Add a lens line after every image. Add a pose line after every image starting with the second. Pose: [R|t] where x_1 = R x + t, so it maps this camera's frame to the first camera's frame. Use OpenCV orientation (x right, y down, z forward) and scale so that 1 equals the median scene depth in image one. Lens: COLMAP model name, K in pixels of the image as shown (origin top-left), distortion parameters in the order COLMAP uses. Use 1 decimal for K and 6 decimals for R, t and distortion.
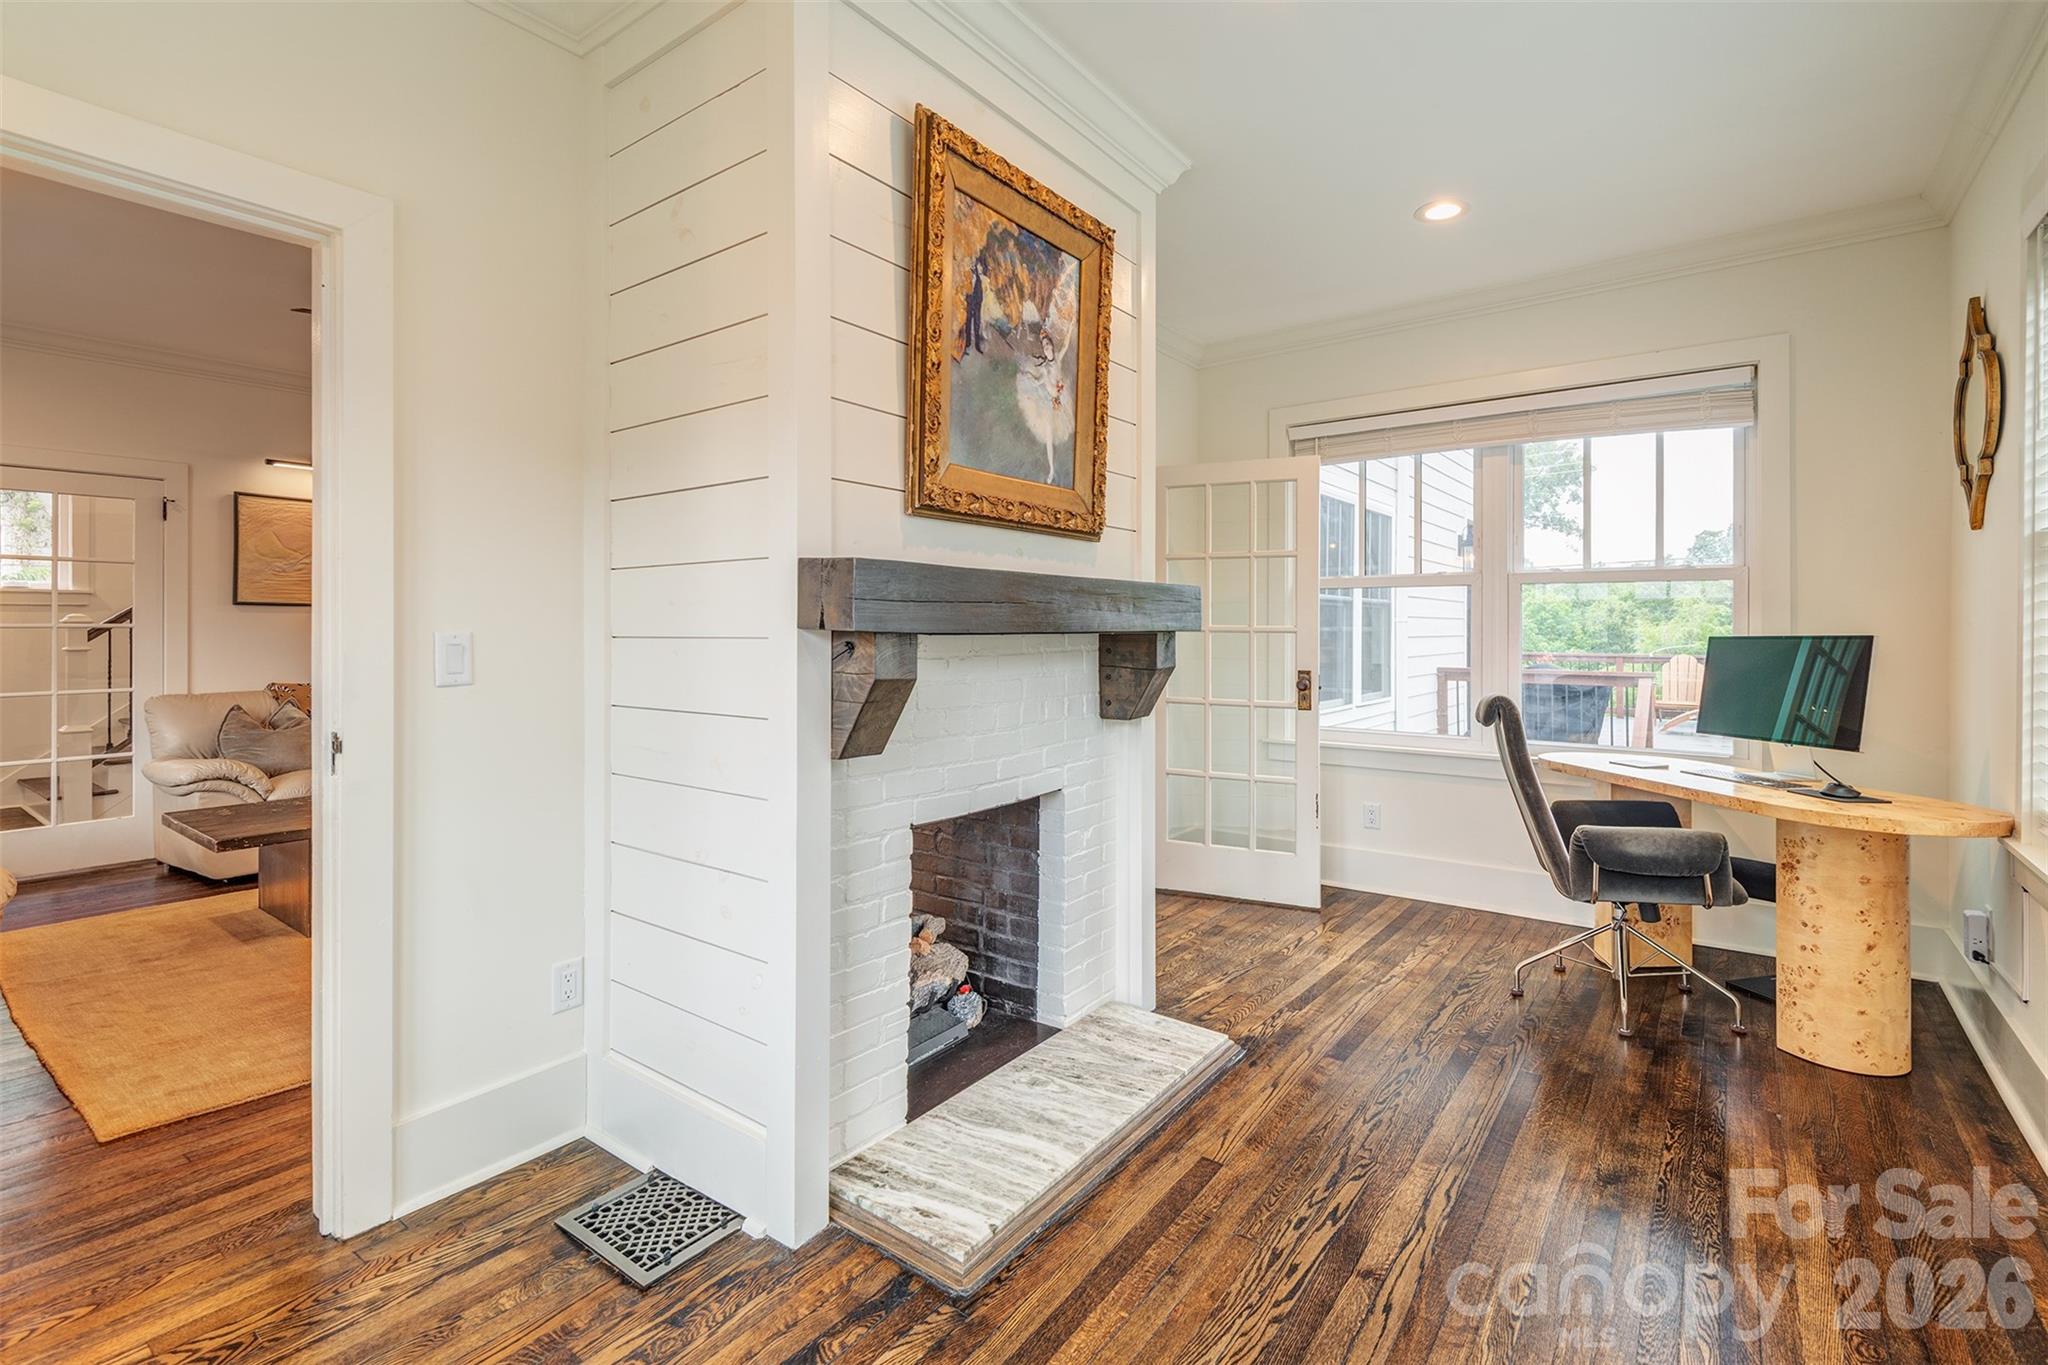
lens RADIAL K [[941.8, 0, 1045.2], [0, 941.8, 643.0], [0, 0, 1]] dist [0.002531, -0.006921]
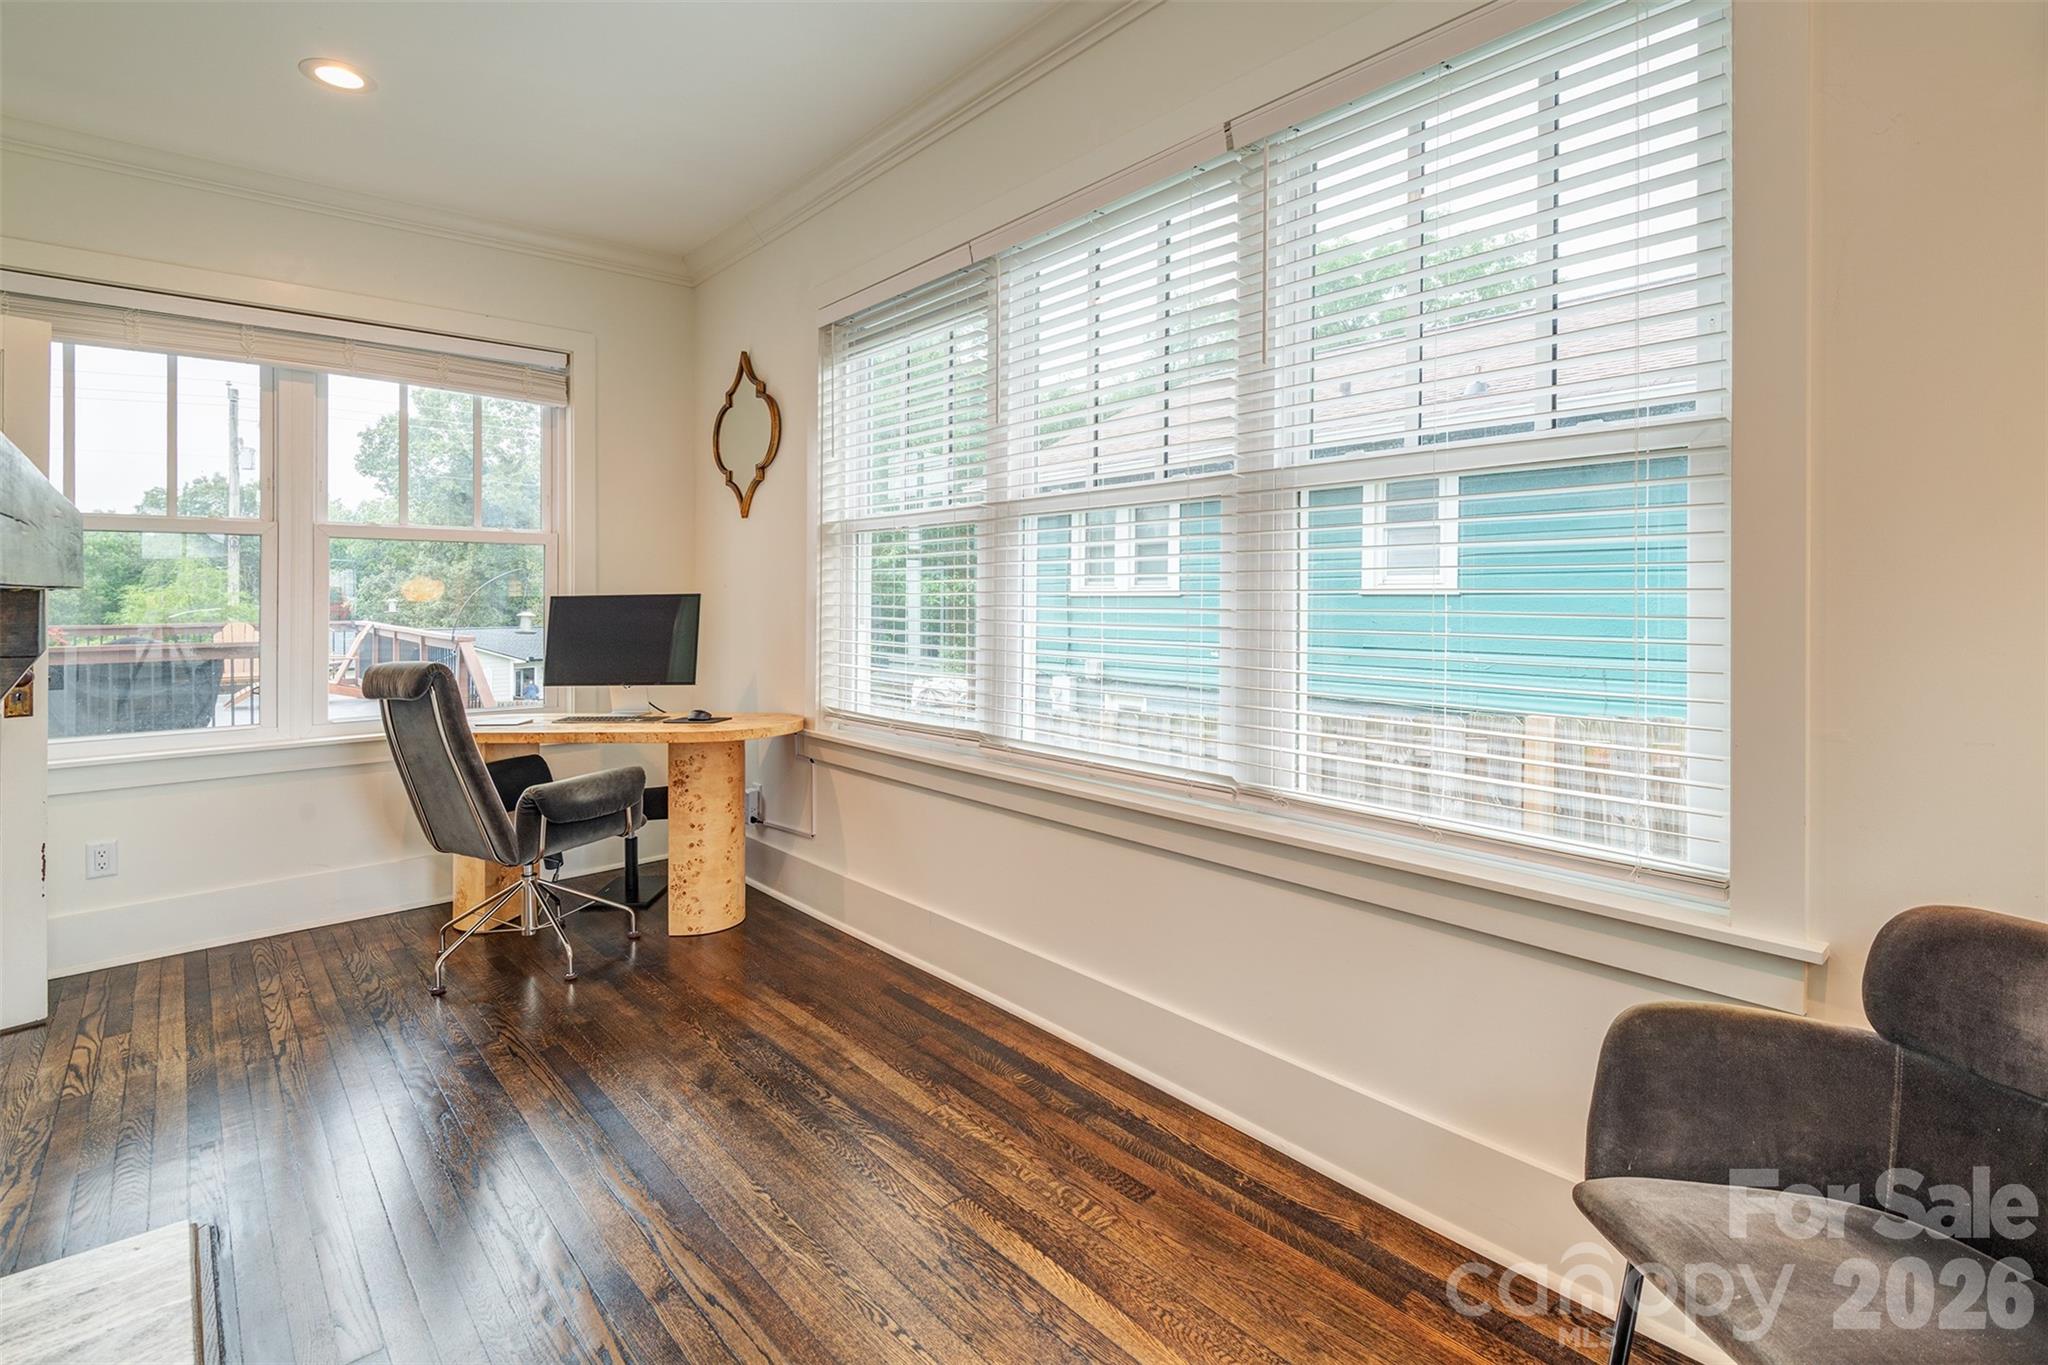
lens RADIAL K [[941.8, 0, 1026.2], [0, 941.8, 606.5], [0, 0, 1]] dist [0.002531, -0.006921]
pose [[0.205408, -0.020137, 0.978469, -0.306623], [0.018191, 0.999694, 0.016755, -0.003878], [-0.978507, 0.014358, 0.205711, 0.300657]]
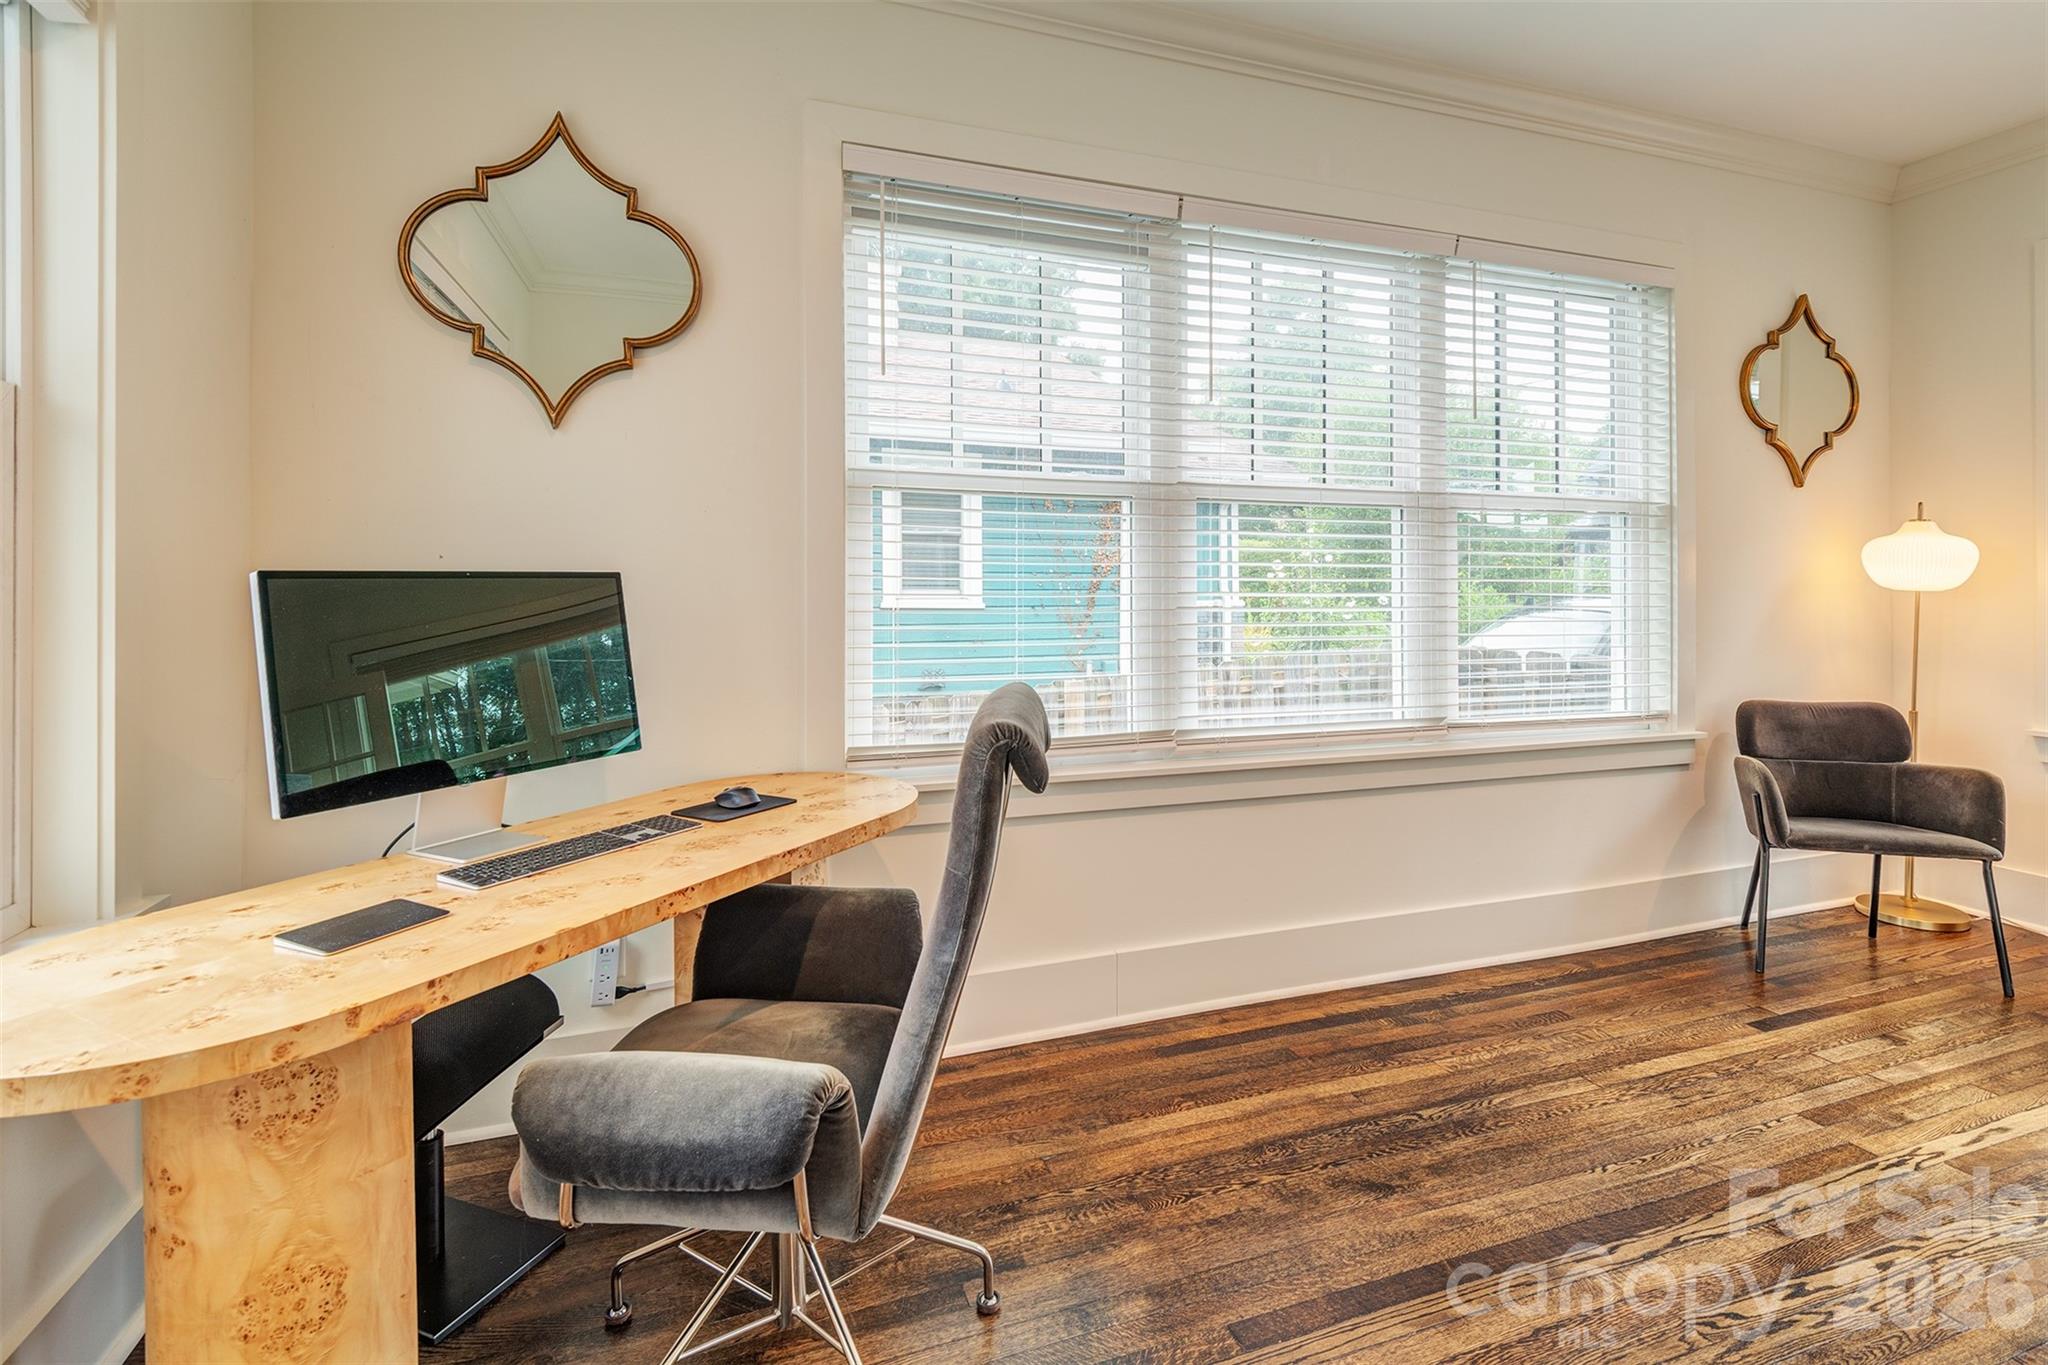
lens RADIAL K [[941.8, 0, 1027.5], [0, 941.8, 582.1], [0, 0, 1]] dist [0.002531, -0.006921]
pose [[-0.822853, 0.005288, 0.568230, 0.281507], [0.003539, 0.999985, -0.004182, 0.005965], [-0.568244, -0.001430, -0.822859, 1.455781]]
